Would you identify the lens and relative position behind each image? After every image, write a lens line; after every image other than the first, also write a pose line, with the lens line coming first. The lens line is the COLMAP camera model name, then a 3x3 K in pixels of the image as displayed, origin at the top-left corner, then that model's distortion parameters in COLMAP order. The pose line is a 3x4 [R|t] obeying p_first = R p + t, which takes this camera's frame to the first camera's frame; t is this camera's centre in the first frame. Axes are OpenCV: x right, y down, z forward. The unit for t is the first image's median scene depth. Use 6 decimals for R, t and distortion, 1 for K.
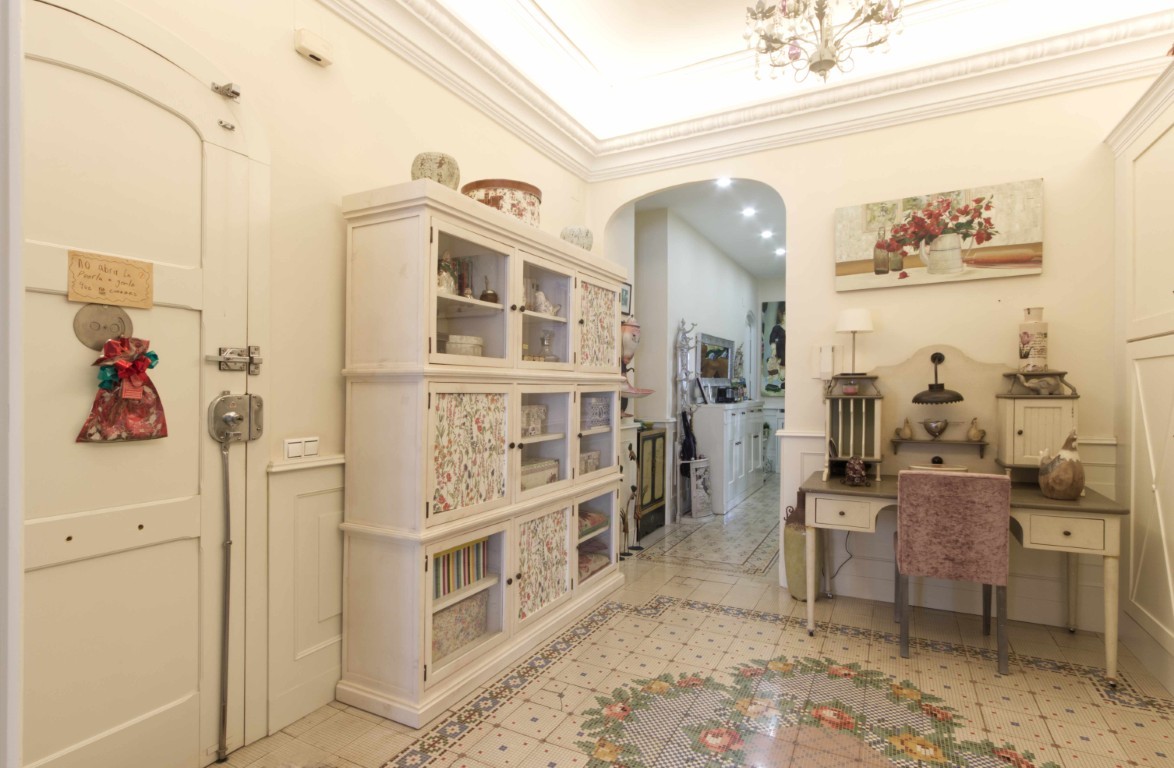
lens RADIAL K [[580.7, 0, 587.0], [0, 580.7, 384.0], [0, 0, 1]] dist [-0.003105, -0.000524]
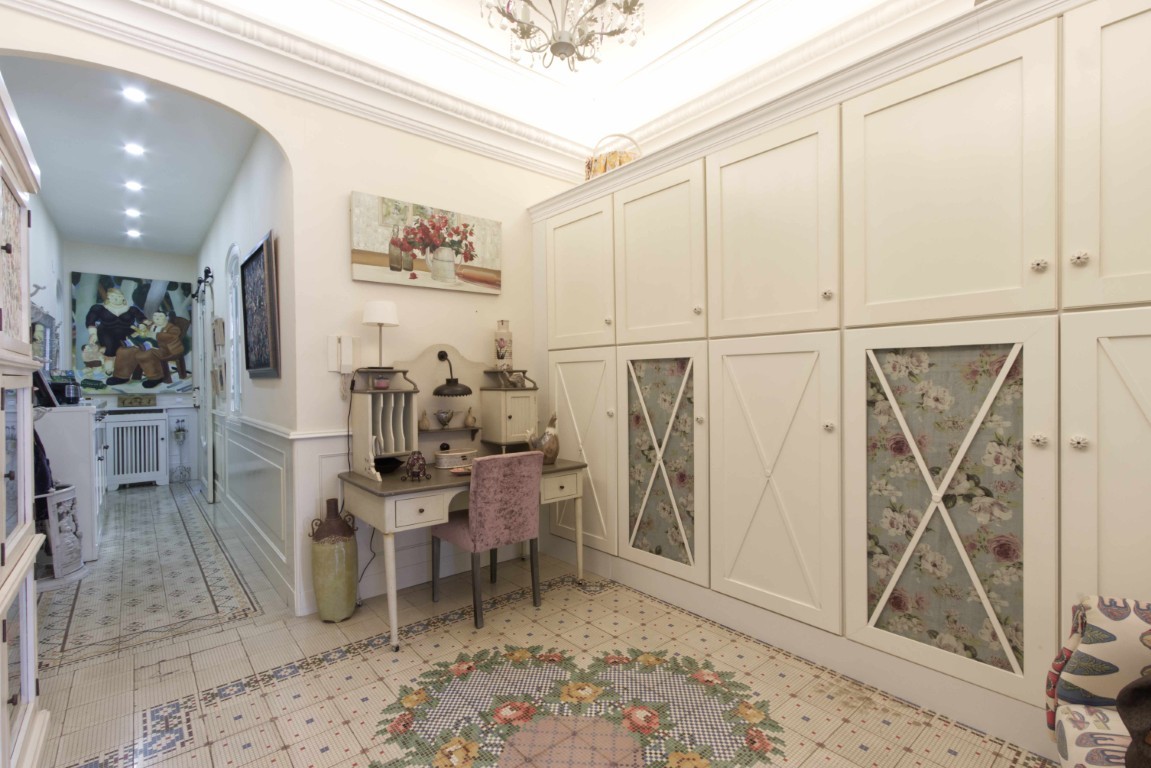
lens RADIAL K [[521.4, 0, 575.2], [0, 521.4, 386.4], [0, 0, 1]] dist [-0.018360, 0.010984]
pose [[0.373840, -0.006863, 0.927468, -0.236254], [-0.003809, 0.999953, 0.008935, 0.005218], [-0.927485, -0.006873, 0.373796, 0.381625]]
